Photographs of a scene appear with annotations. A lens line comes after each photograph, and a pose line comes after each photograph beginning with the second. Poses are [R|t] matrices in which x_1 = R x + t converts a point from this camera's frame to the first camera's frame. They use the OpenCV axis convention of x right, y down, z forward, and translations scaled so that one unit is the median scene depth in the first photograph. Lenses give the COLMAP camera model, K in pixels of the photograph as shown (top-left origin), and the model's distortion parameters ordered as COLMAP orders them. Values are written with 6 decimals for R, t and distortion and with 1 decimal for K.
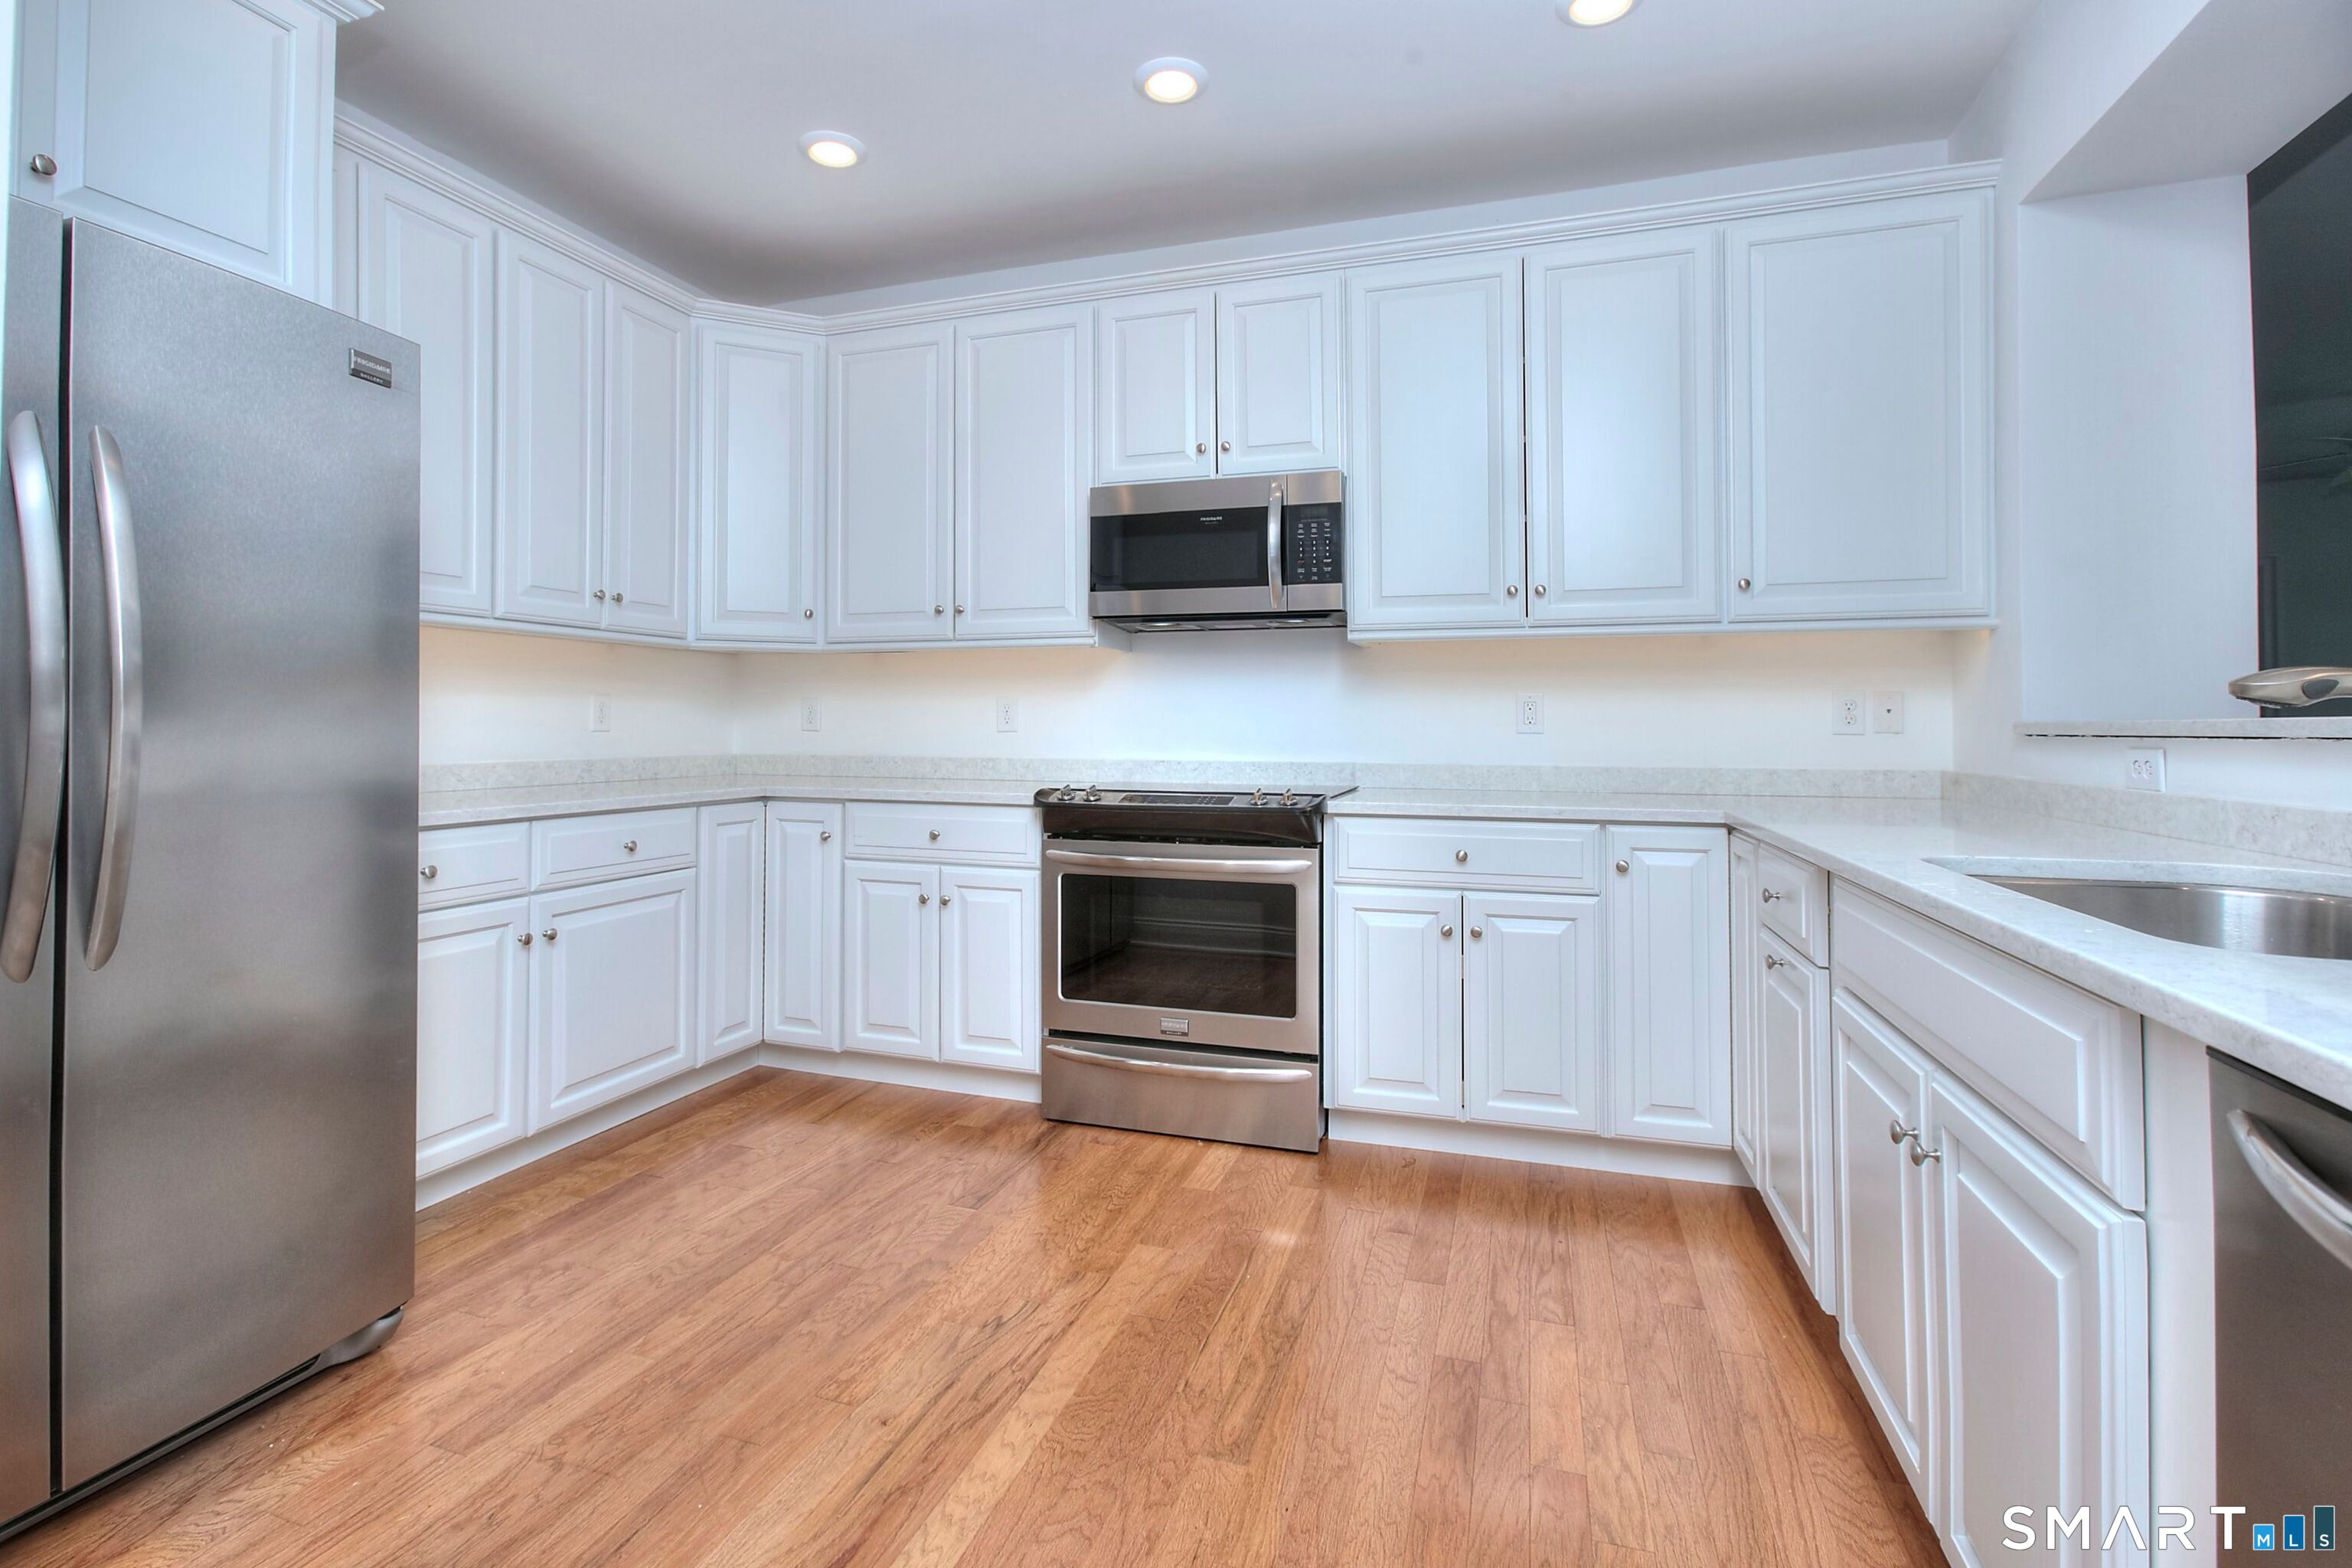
lens RADIAL K [[1077.6, 0, 1167.3], [0, 1077.6, 713.4], [0, 0, 1]] dist [-0.002117, -0.000005]
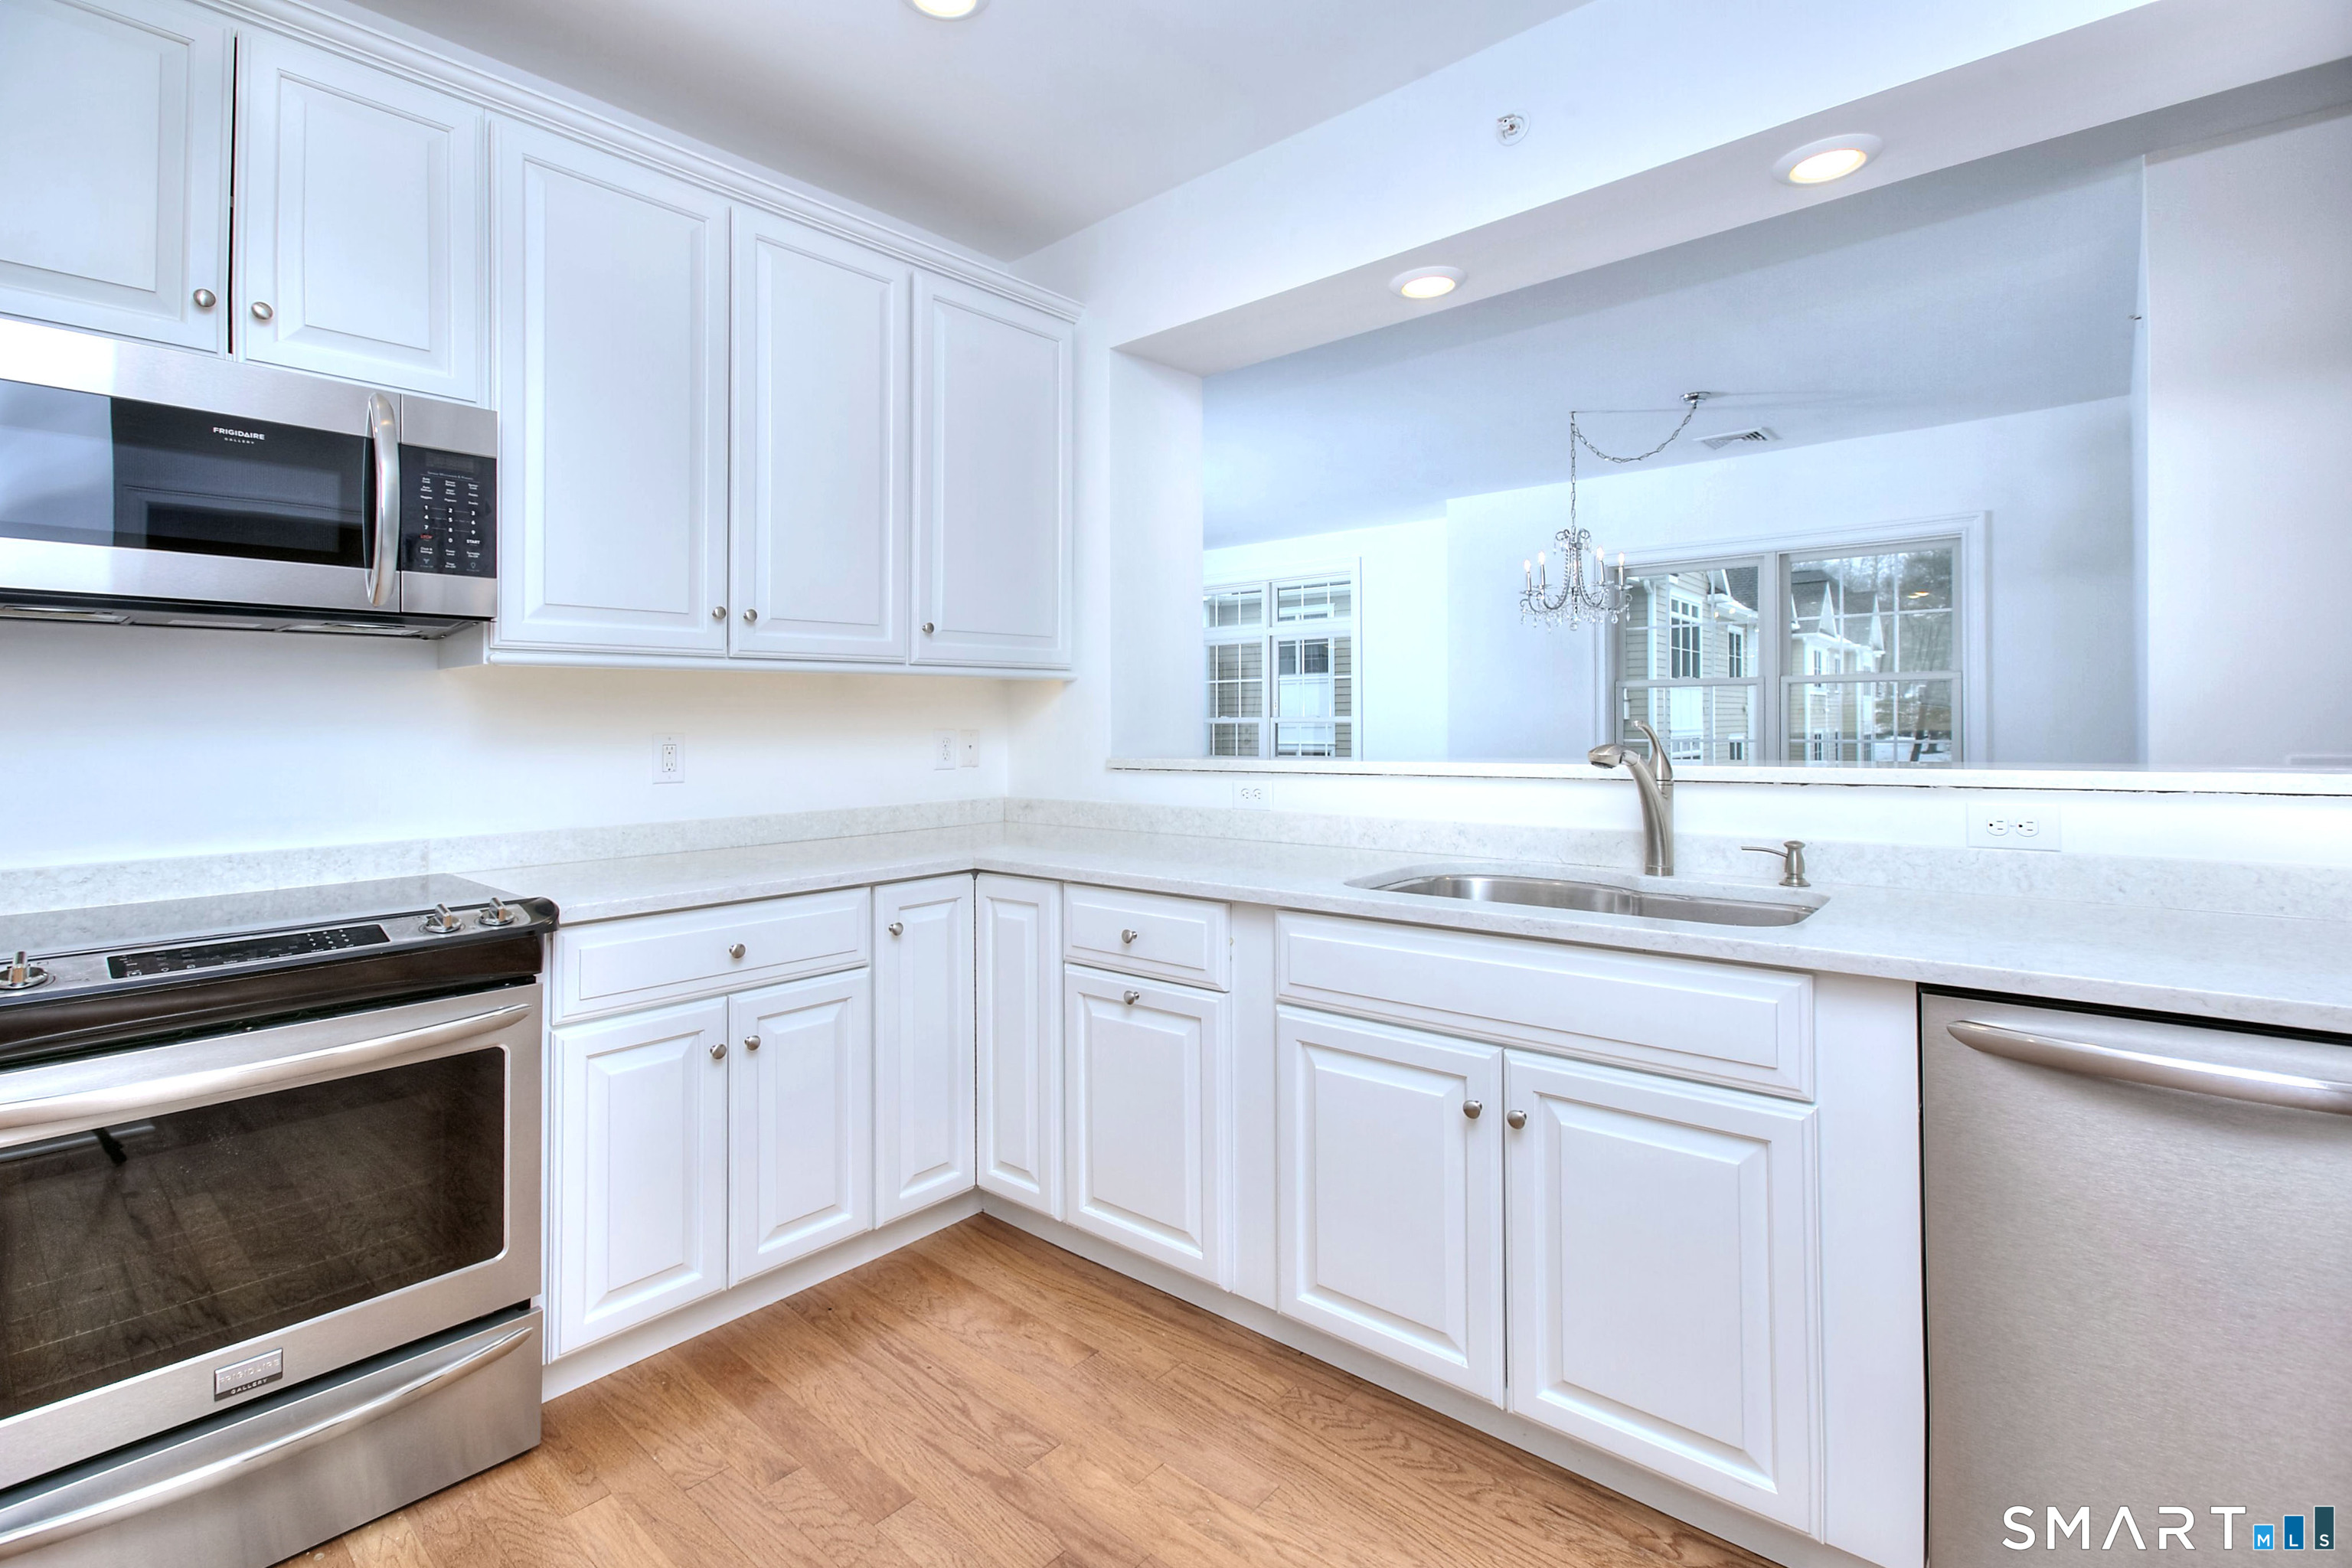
lens RADIAL K [[1077.6, 0, 1167.3], [0, 1077.6, 713.4], [0, 0, 1]] dist [-0.002117, -0.000005]
pose [[0.429647, 0.002631, 0.902993, -0.265568], [0.004291, 0.999979, -0.004955, -0.031399], [-0.902987, 0.006004, 0.429627, 0.333524]]
